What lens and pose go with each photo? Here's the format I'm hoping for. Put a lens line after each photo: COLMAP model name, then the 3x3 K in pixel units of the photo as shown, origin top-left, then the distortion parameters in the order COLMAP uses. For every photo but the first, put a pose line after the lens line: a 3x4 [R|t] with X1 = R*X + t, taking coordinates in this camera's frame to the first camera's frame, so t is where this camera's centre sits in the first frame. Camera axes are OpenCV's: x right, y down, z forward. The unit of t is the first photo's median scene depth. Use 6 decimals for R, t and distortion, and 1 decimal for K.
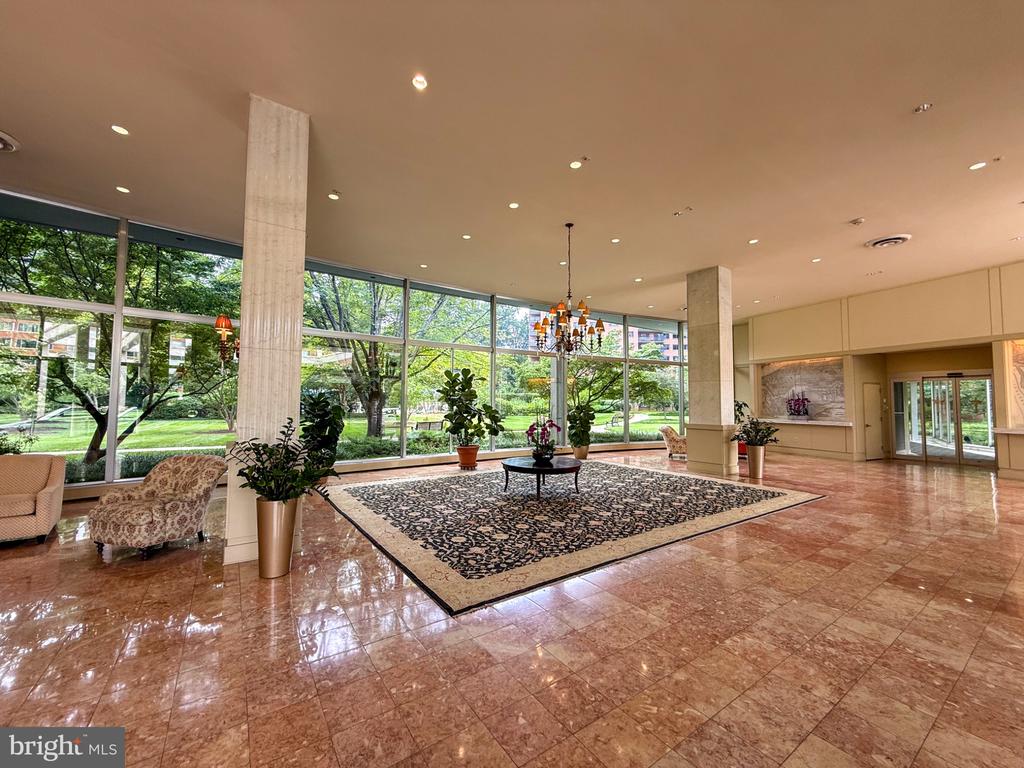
lens RADIAL K [[408.3, 0, 511.5], [0, 408.3, 375.0], [0, 0, 1]] dist [0.001122, -0.000546]
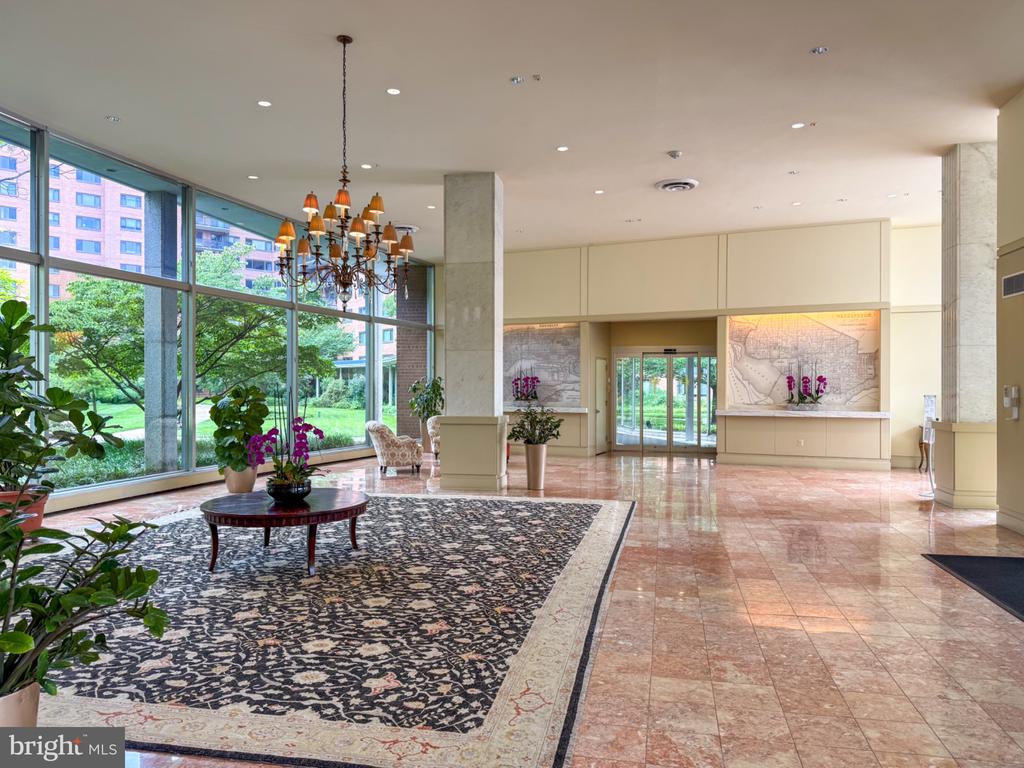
lens RADIAL K [[718.0, 0, 514.8], [0, 718.0, 391.0], [0, 0, 1]] dist [0.025365, -0.025681]
pose [[0.724589, -0.009762, 0.689113, -0.470364], [-0.044870, 0.997110, 0.061305, 0.012490], [-0.687719, -0.075342, 0.722056, 0.237838]]
